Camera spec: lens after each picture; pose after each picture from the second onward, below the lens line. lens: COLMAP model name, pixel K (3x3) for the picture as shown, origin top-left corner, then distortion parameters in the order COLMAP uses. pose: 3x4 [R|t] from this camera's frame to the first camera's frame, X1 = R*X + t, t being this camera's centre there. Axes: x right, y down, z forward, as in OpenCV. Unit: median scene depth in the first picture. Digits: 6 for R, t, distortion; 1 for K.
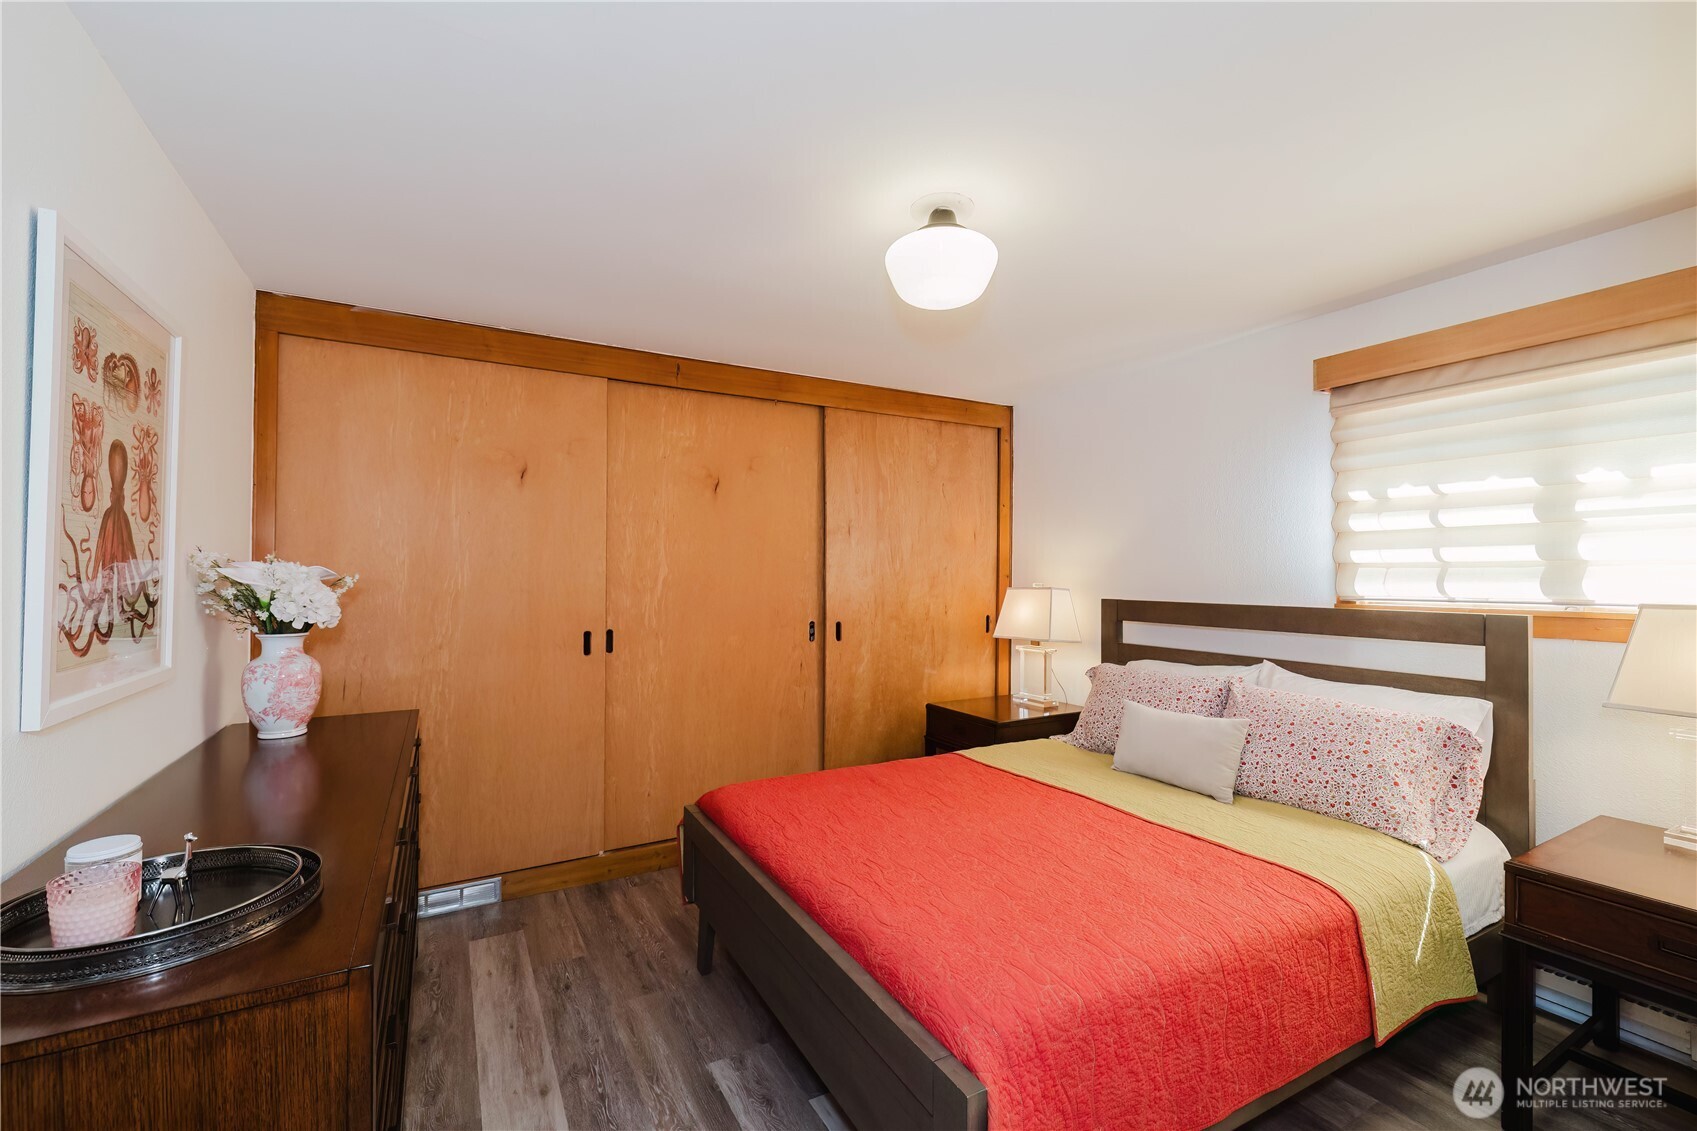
lens RADIAL K [[711.7, 0, 848.5], [0, 711.7, 565.5], [0, 0, 1]] dist [0.000483, -0.000042]
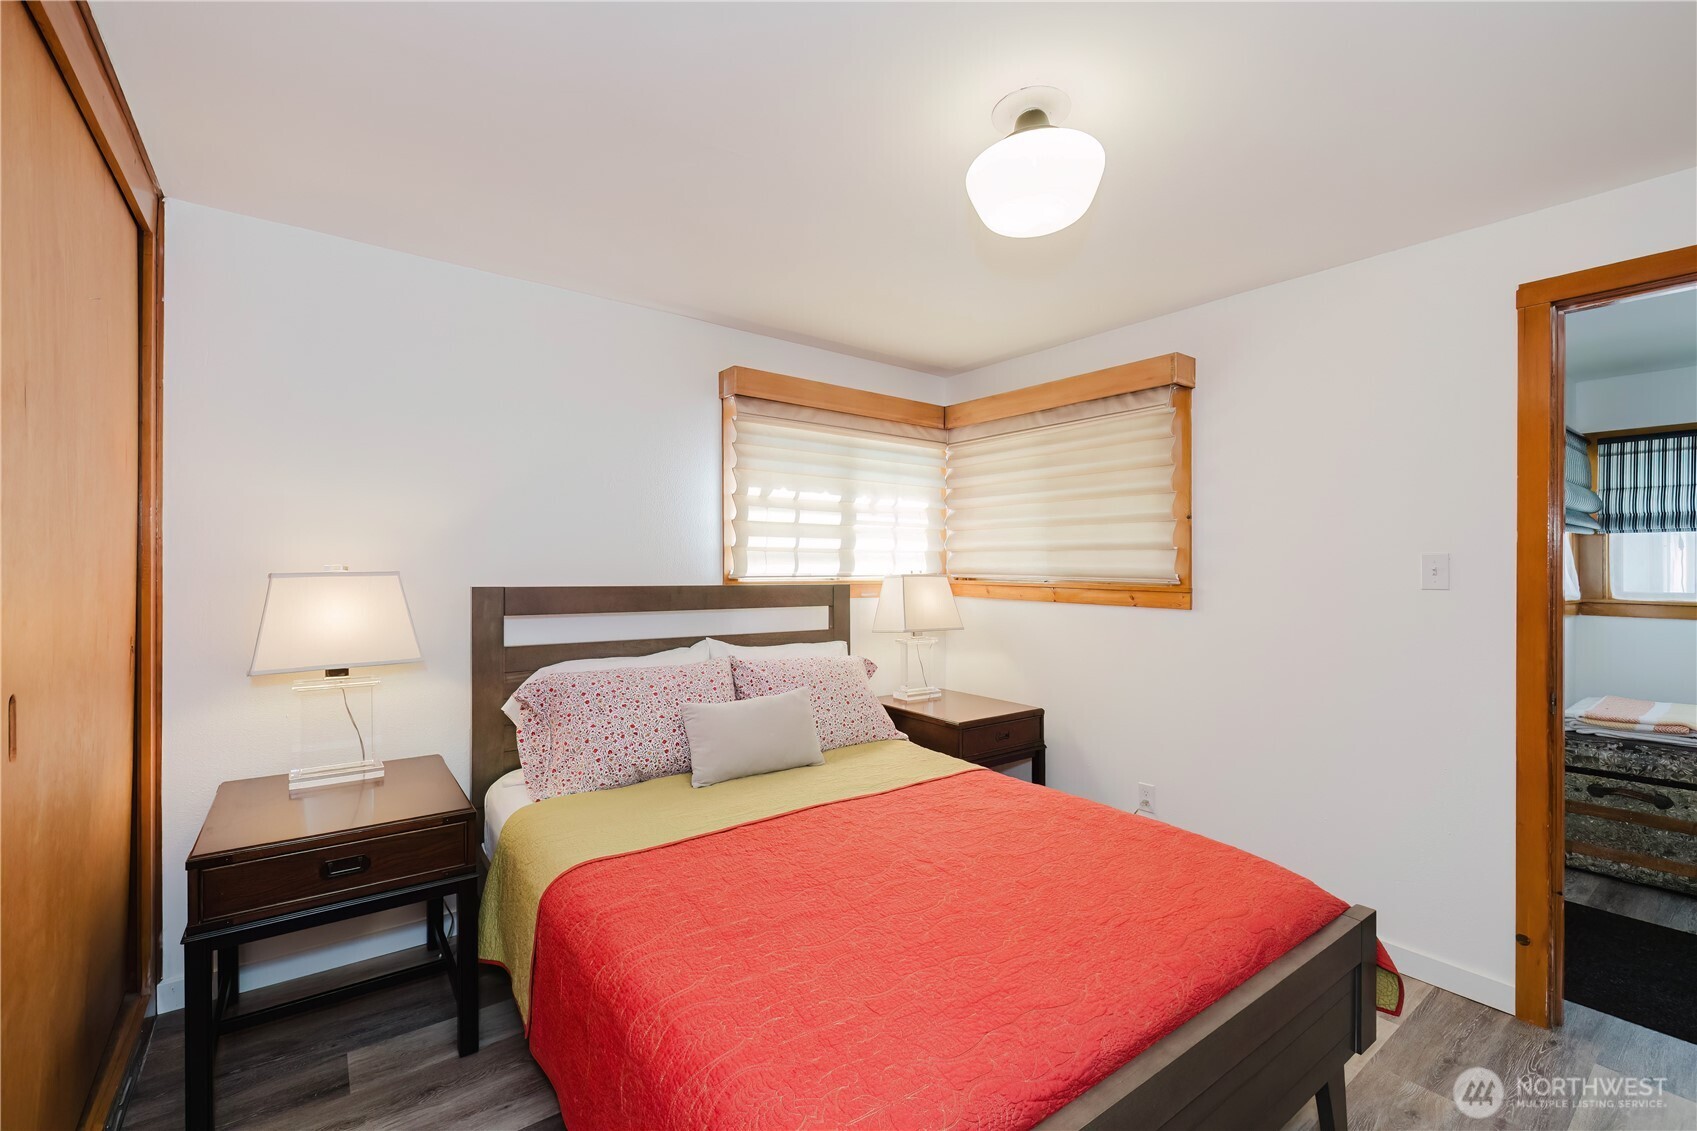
lens RADIAL K [[718.0, 0, 848.5], [0, 718.0, 565.5], [0, 0, 1]] dist [0.019968, 0.000004]
pose [[-0.131004, -0.006297, 0.991362, -0.555830], [-0.024556, 0.999694, 0.003105, 0.021967], [-0.991078, -0.023937, -0.131119, 1.080191]]
